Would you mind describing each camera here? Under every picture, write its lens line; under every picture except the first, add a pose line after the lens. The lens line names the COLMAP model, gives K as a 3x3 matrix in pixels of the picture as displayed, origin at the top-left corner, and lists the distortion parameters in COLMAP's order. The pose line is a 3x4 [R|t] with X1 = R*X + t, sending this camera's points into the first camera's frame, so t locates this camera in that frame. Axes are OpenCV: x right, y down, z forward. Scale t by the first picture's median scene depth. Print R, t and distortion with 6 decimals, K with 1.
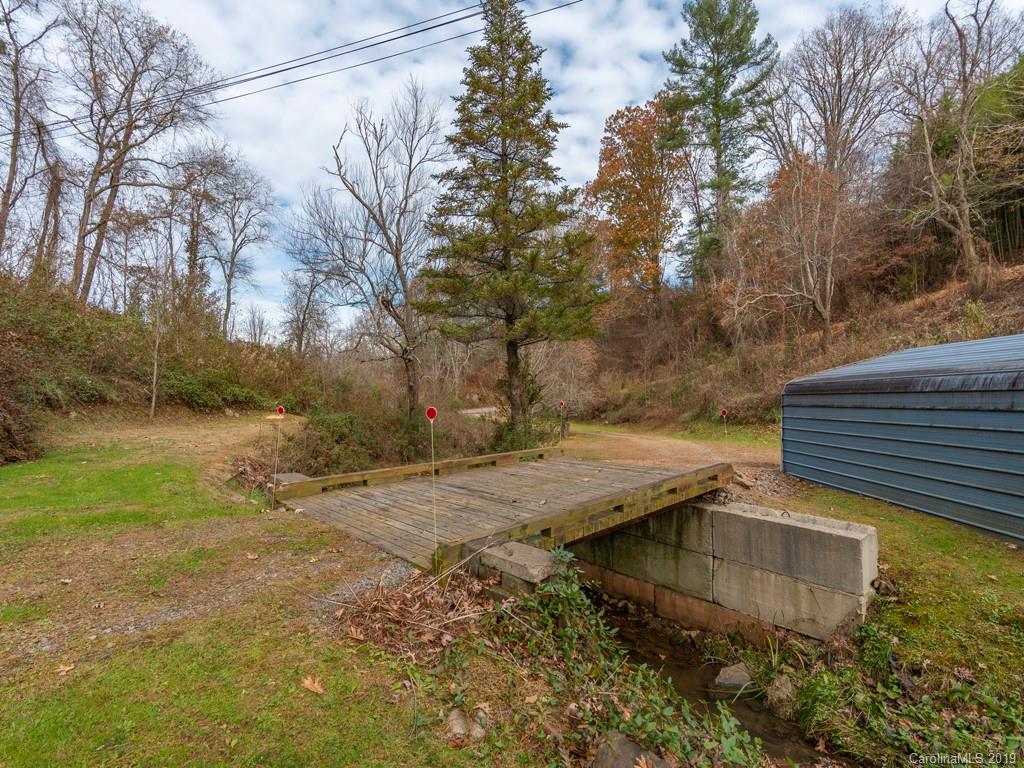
lens RADIAL K [[501.4, 0, 510.1], [0, 501.4, 386.4], [0, 0, 1]] dist [0.013307, -0.000670]
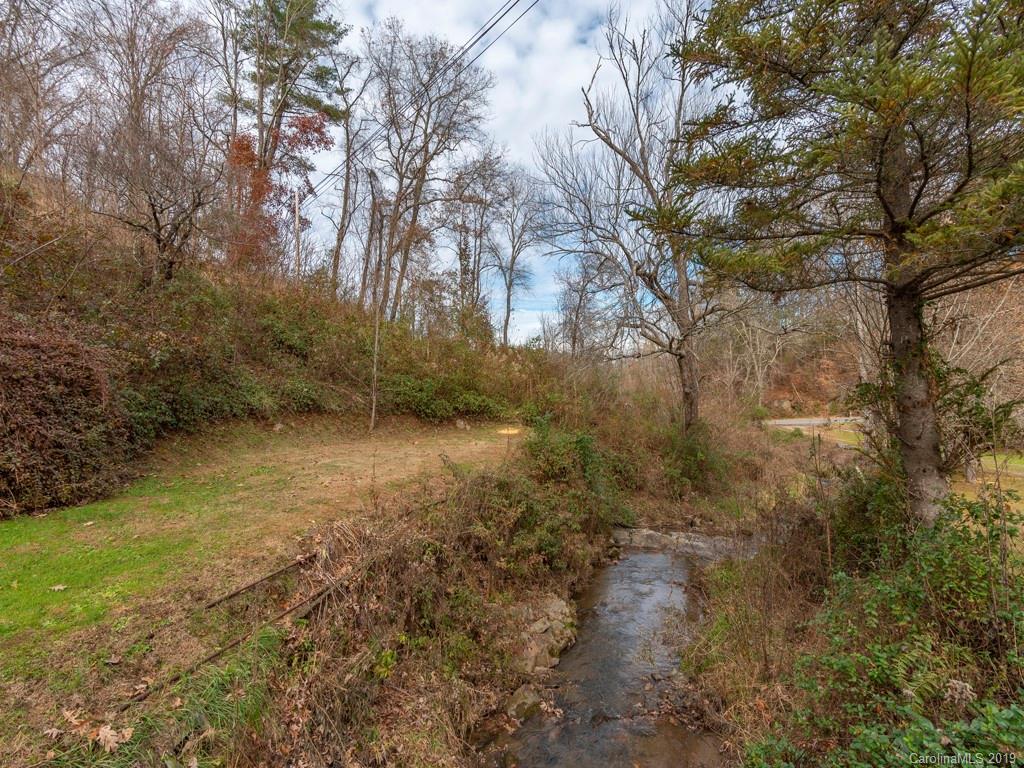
lens RADIAL K [[501.4, 0, 505.1], [0, 501.4, 385.9], [0, 0, 1]] dist [0.013307, -0.000670]
pose [[0.837949, -0.006136, -0.545715, -0.022935], [0.001494, 0.999959, -0.008949, -0.004427], [0.545747, 0.006683, 0.837923, 0.256298]]
